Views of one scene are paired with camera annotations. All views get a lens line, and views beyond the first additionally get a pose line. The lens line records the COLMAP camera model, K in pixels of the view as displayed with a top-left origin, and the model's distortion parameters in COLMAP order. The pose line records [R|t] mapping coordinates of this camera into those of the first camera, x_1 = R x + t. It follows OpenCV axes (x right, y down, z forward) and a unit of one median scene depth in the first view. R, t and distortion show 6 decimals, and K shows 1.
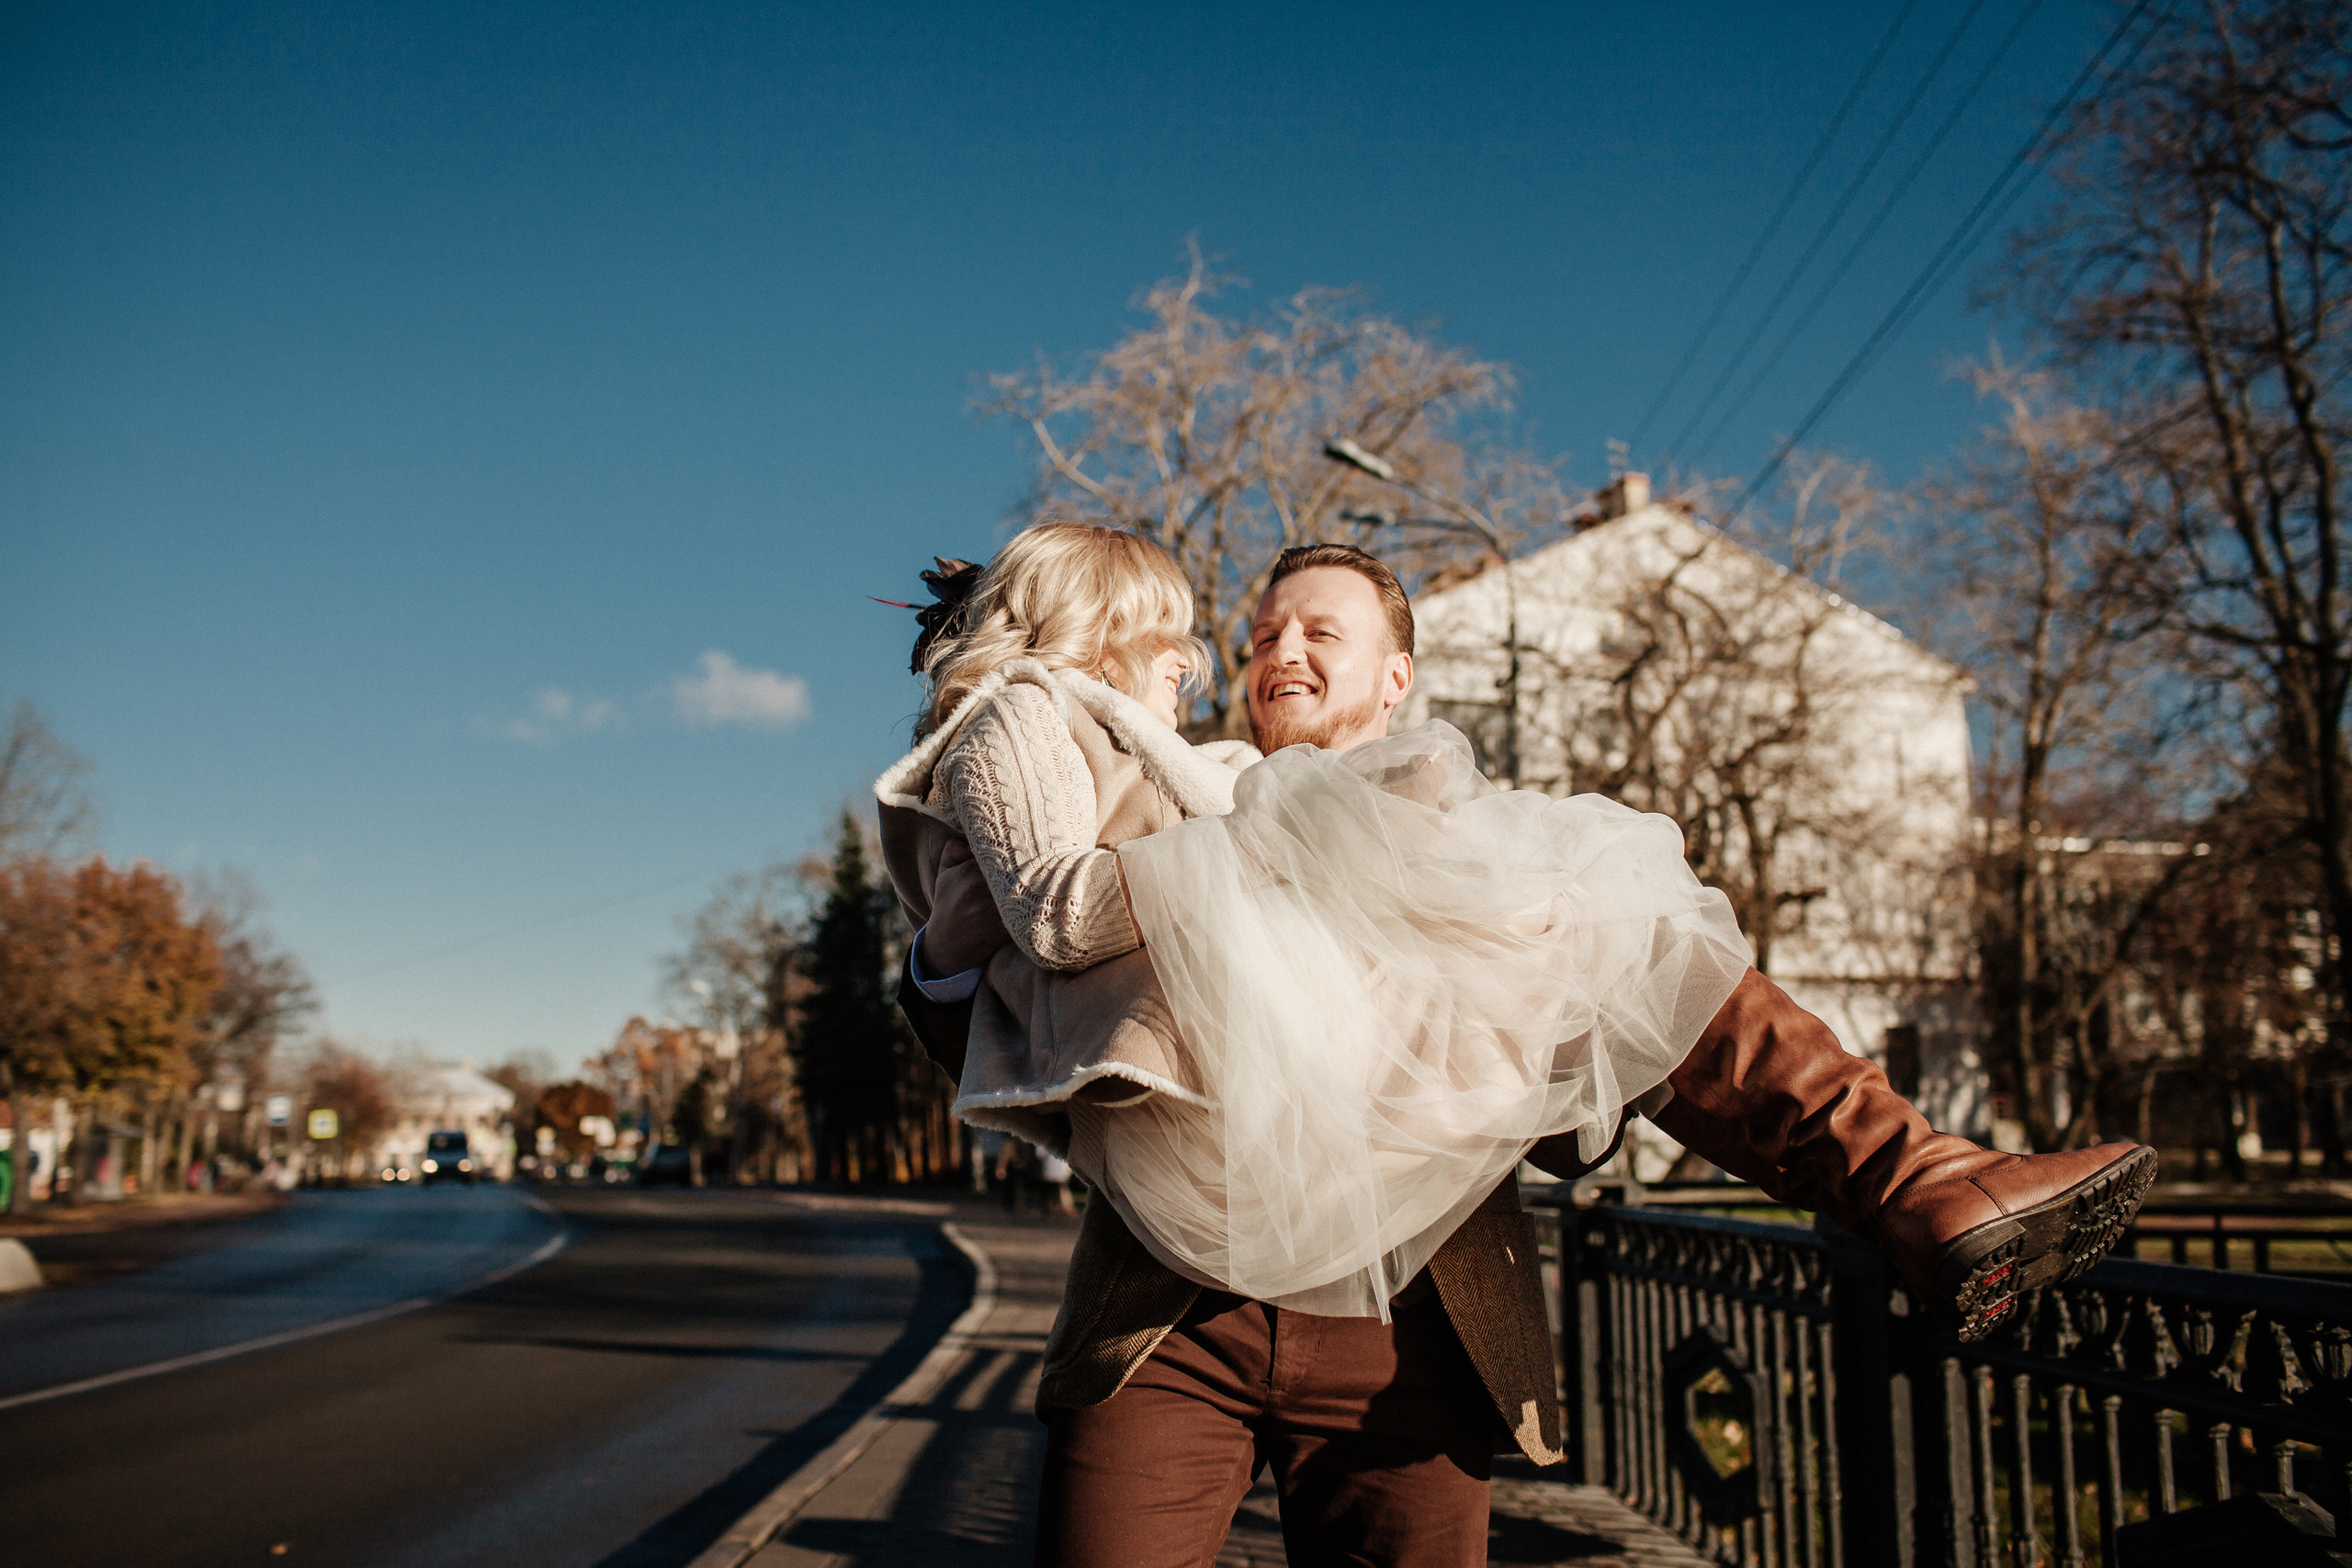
lens RADIAL K [[2241.7, 0, 1192.4], [0, 2241.7, 770.4], [0, 0, 1]] dist [-0.052458, 0.000000]
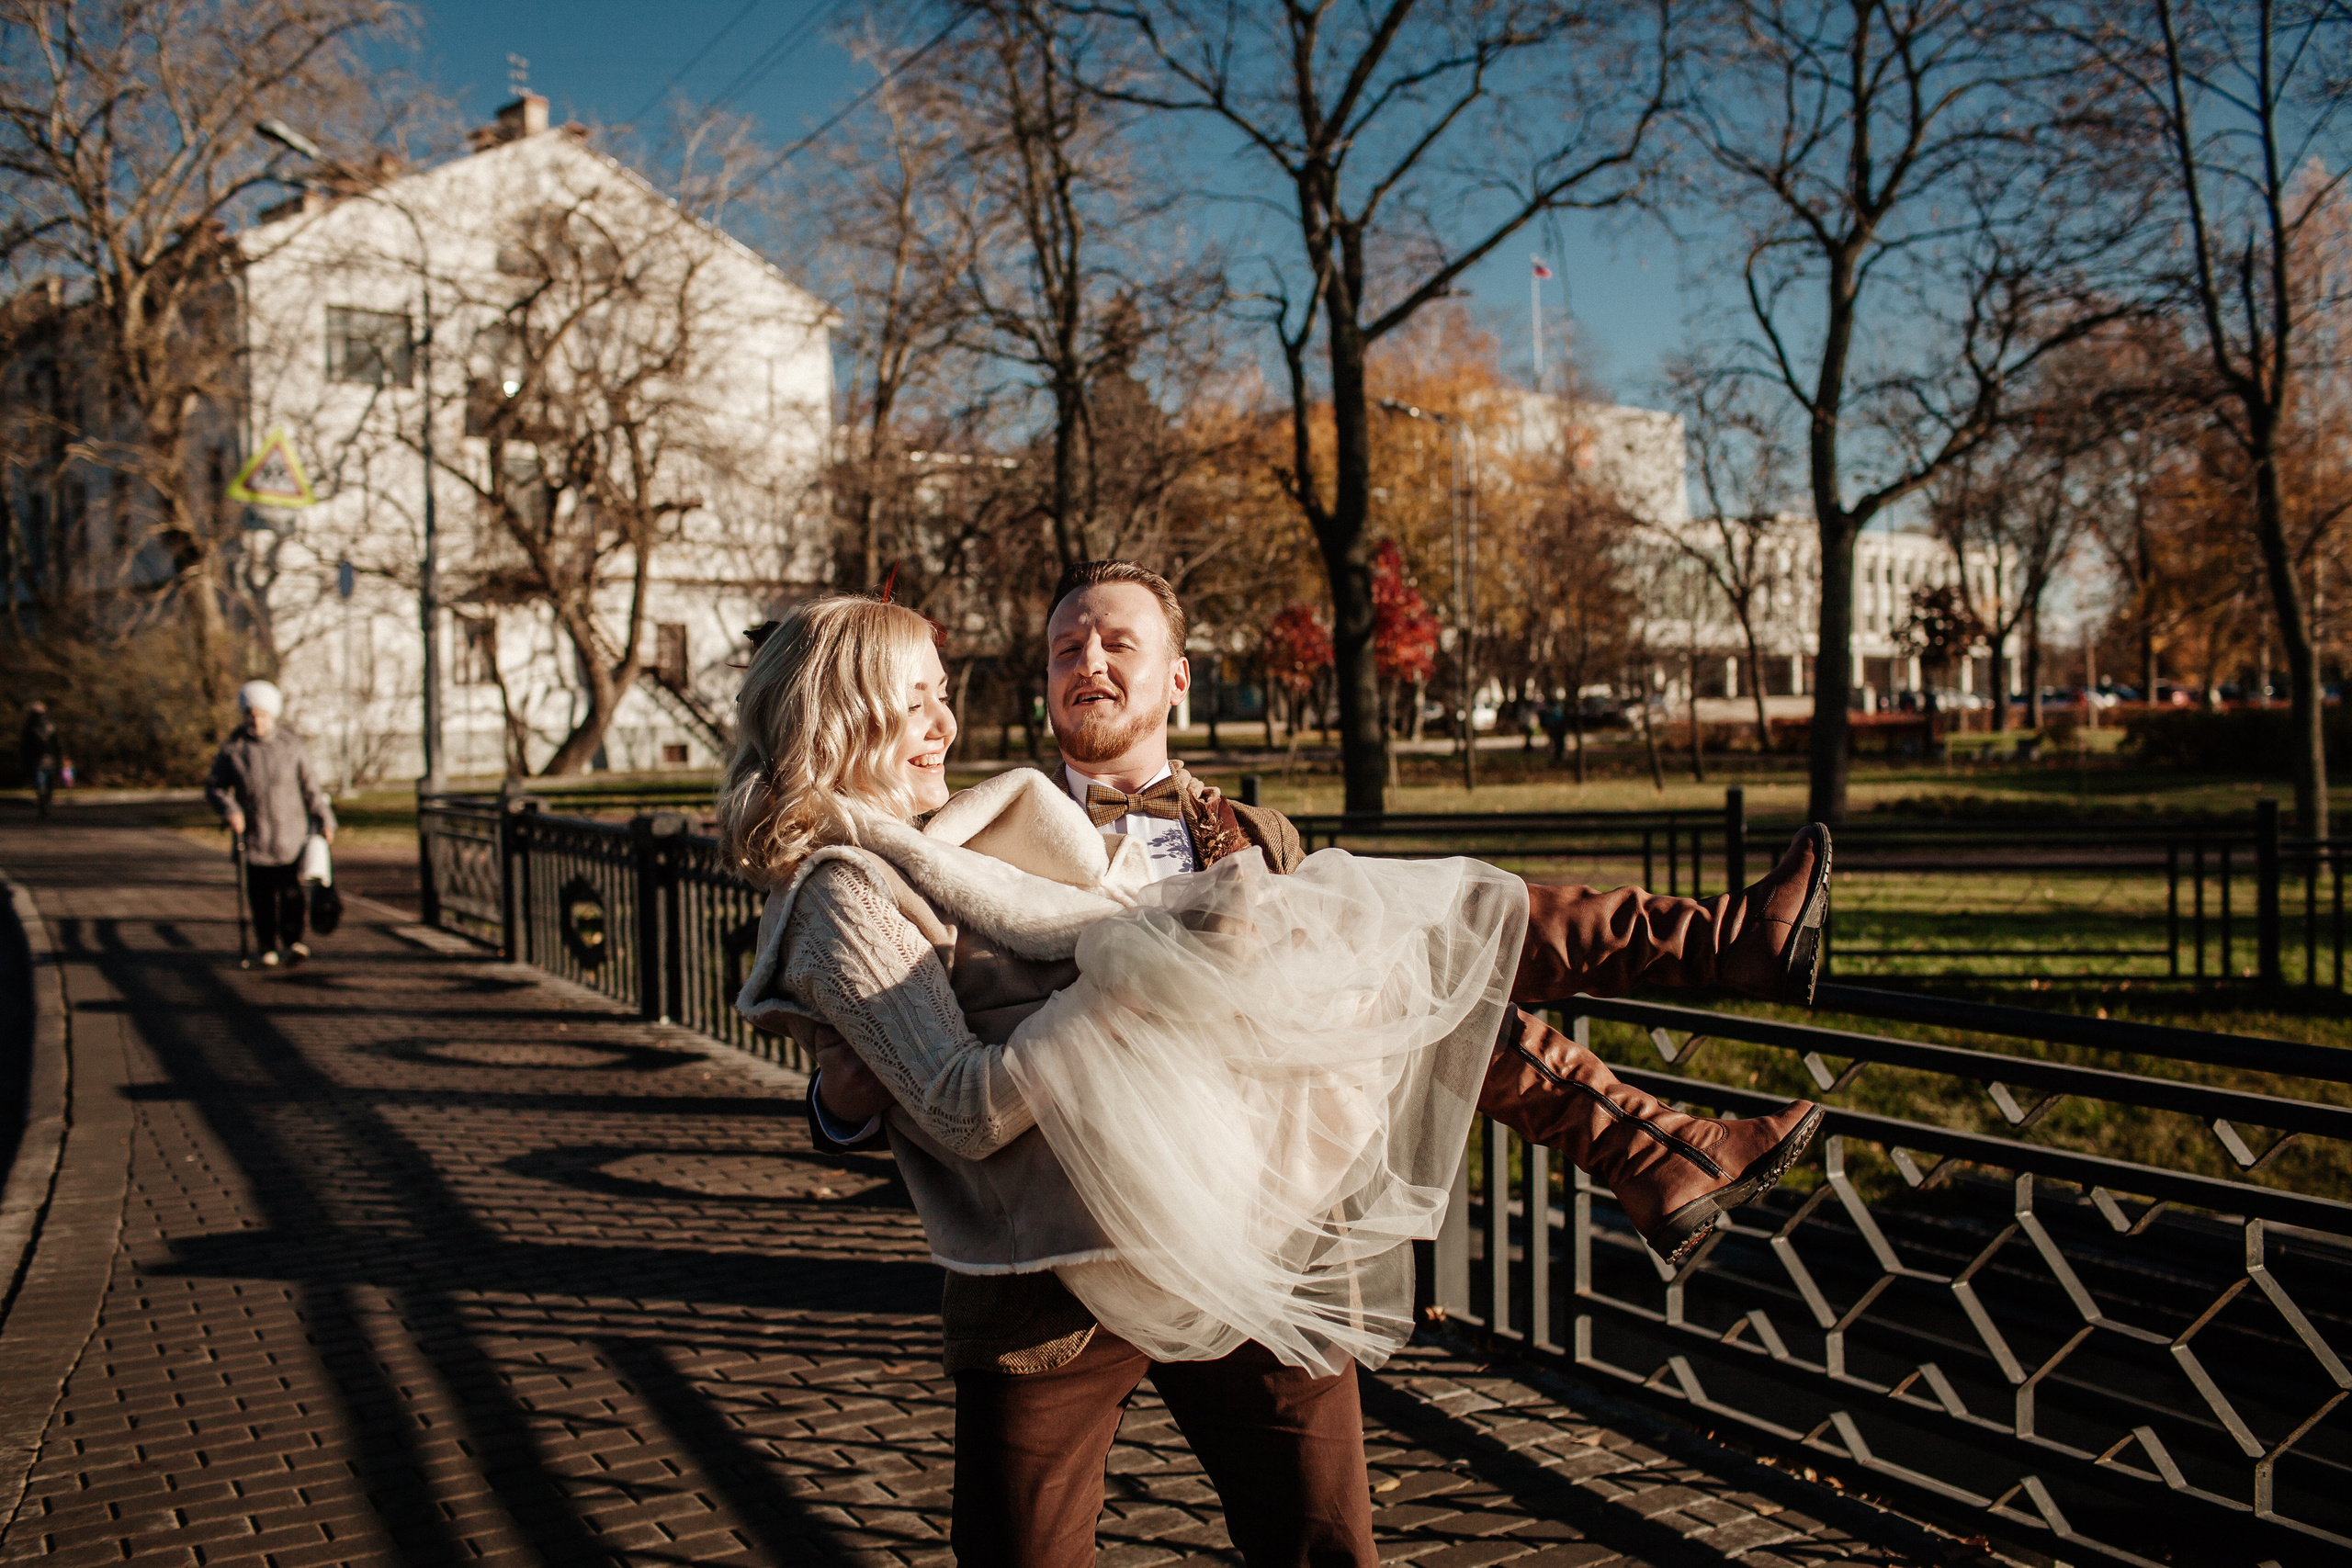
lens RADIAL K [[2241.7, 0, 1167.0], [0, 2241.7, 744.5], [0, 0, 1]] dist [-0.052458, 0.000000]
pose [[0.888652, -0.018835, 0.458196, -0.023035], [-0.062567, 0.984833, 0.161830, -0.023409], [-0.454294, -0.172479, 0.873995, -0.102159]]
